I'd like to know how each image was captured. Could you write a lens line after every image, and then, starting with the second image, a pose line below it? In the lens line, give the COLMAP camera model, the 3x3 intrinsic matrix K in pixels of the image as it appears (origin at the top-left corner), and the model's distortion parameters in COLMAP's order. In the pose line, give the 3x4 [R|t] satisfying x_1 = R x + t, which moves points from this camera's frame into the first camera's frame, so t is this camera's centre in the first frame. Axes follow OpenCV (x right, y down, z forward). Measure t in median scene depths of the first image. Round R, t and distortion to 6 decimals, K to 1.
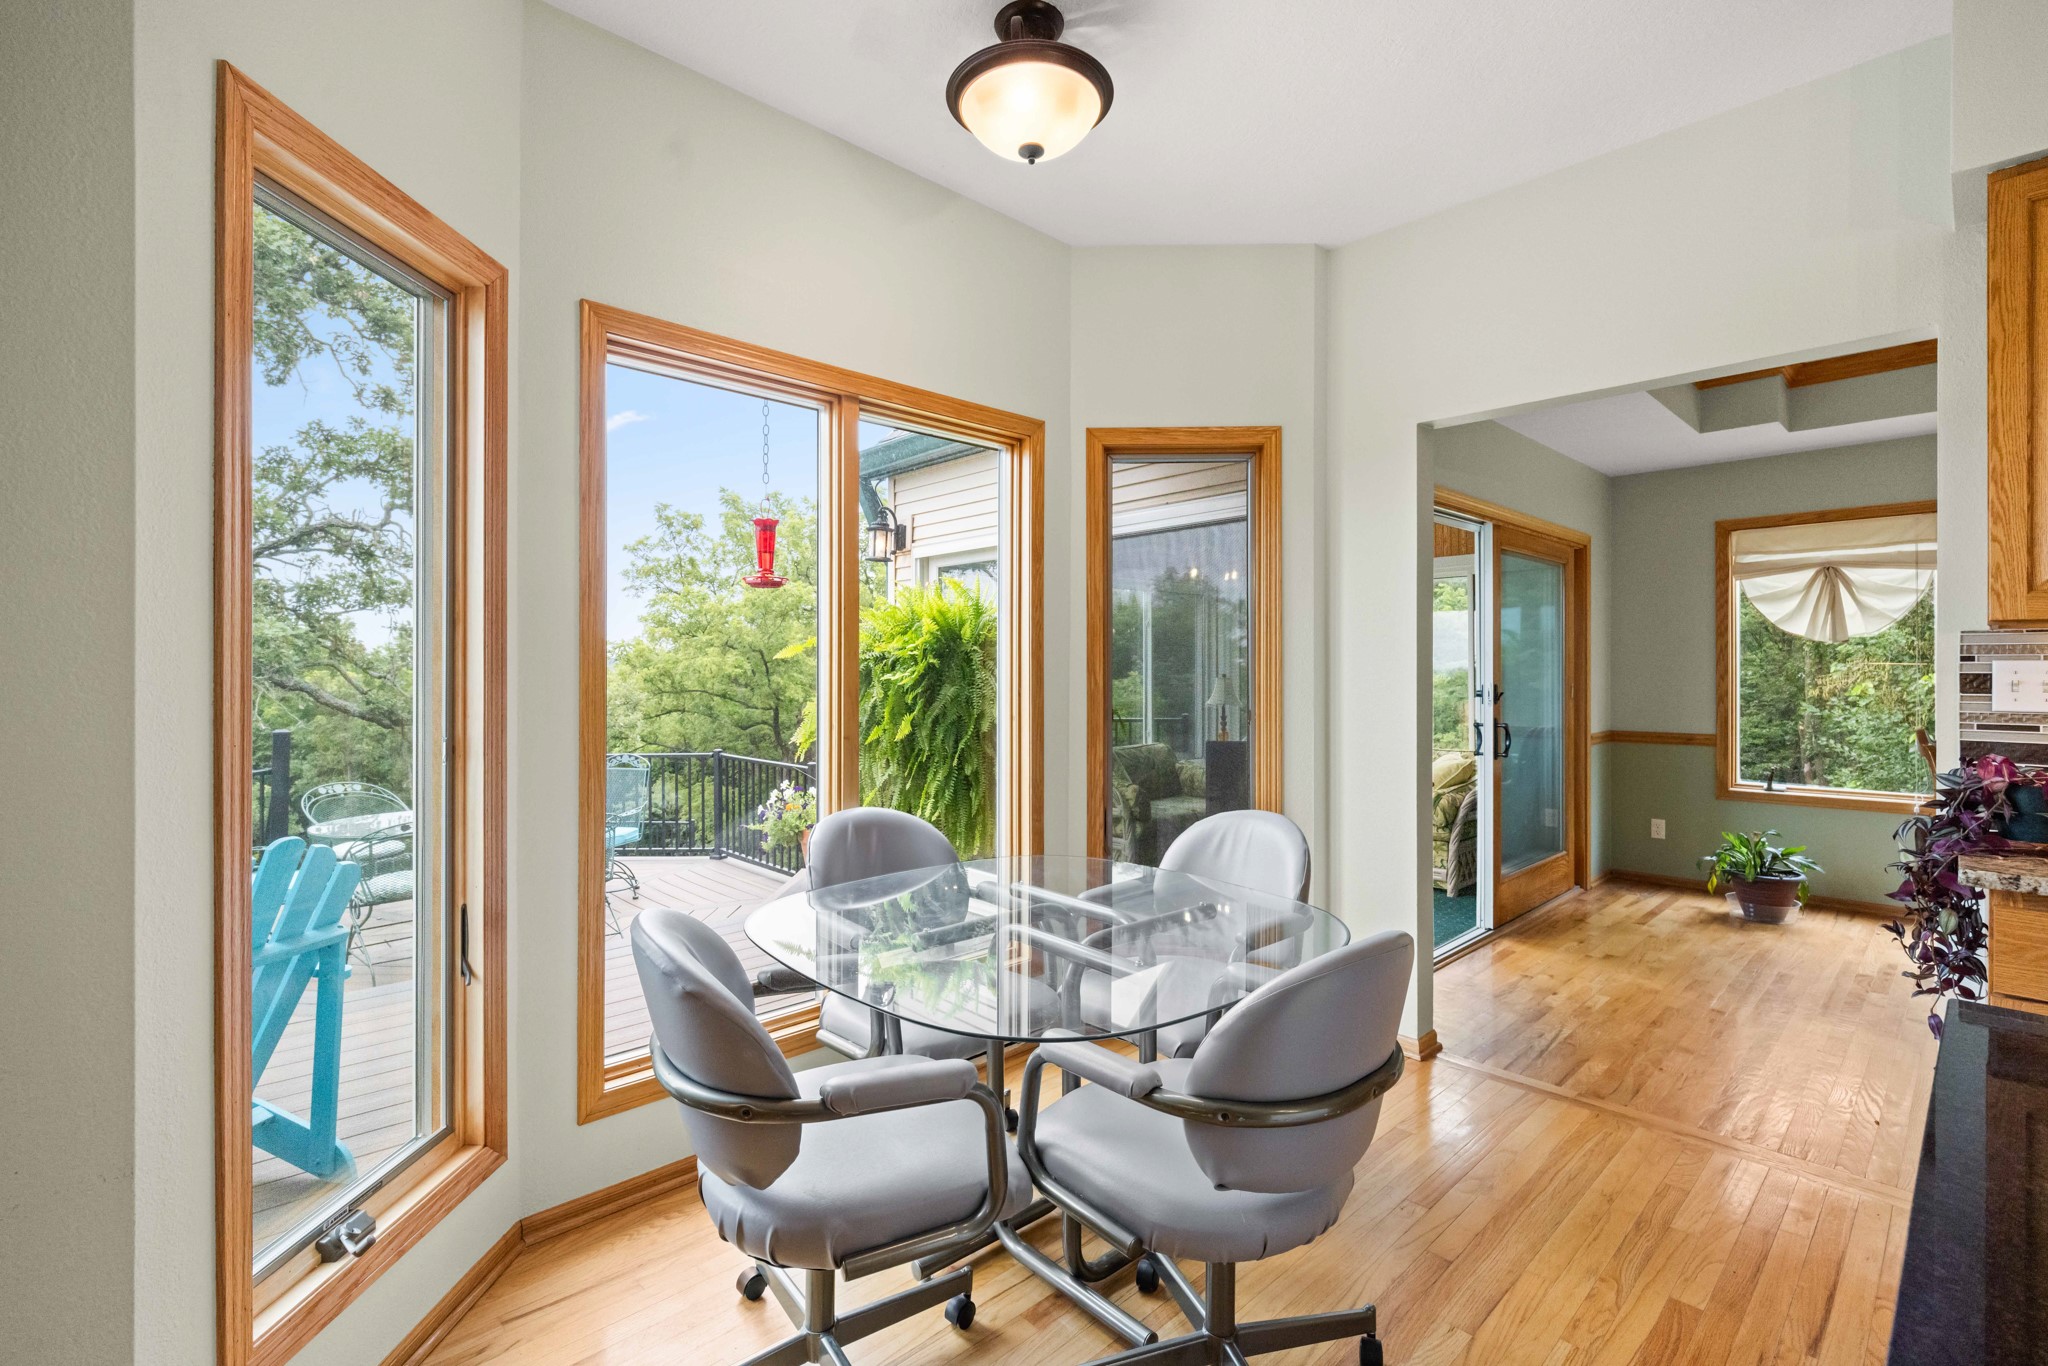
lens RADIAL K [[941.2, 0, 1019.5], [0, 941.2, 678.0], [0, 0, 1]] dist [-0.005670, -0.000835]
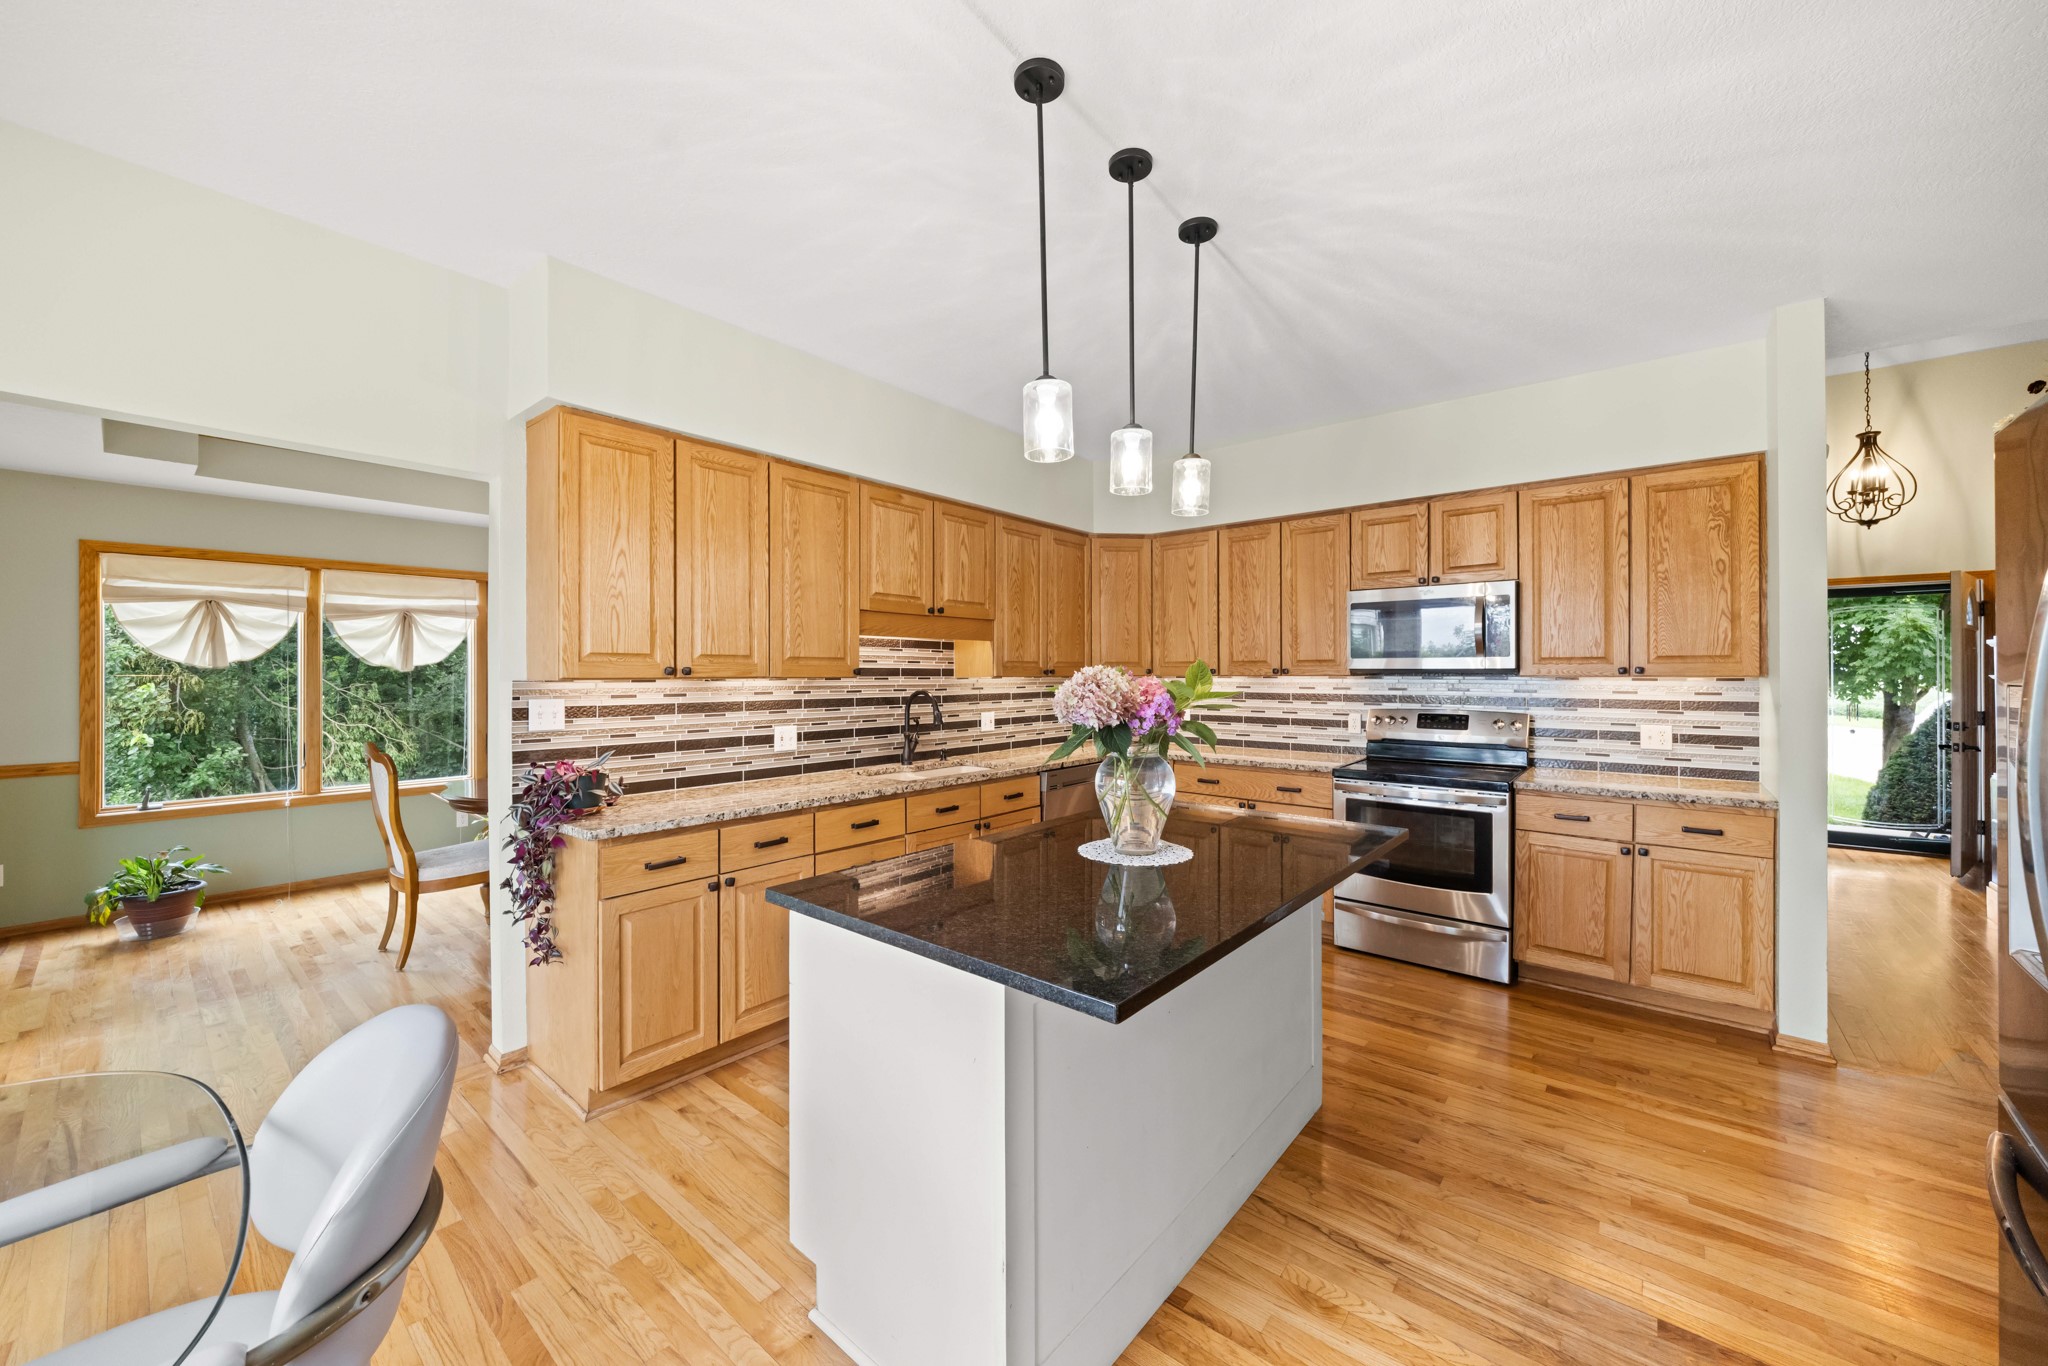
lens RADIAL K [[763.6, 0, 1028.8], [0, 763.6, 676.6], [0, 0, 1]] dist [-0.003106, -0.000391]
pose [[-0.121610, -0.003742, 0.992571, -0.157366], [0.005442, 0.999975, 0.004436, -0.026337], [-0.992563, 0.005942, -0.121587, 0.140499]]
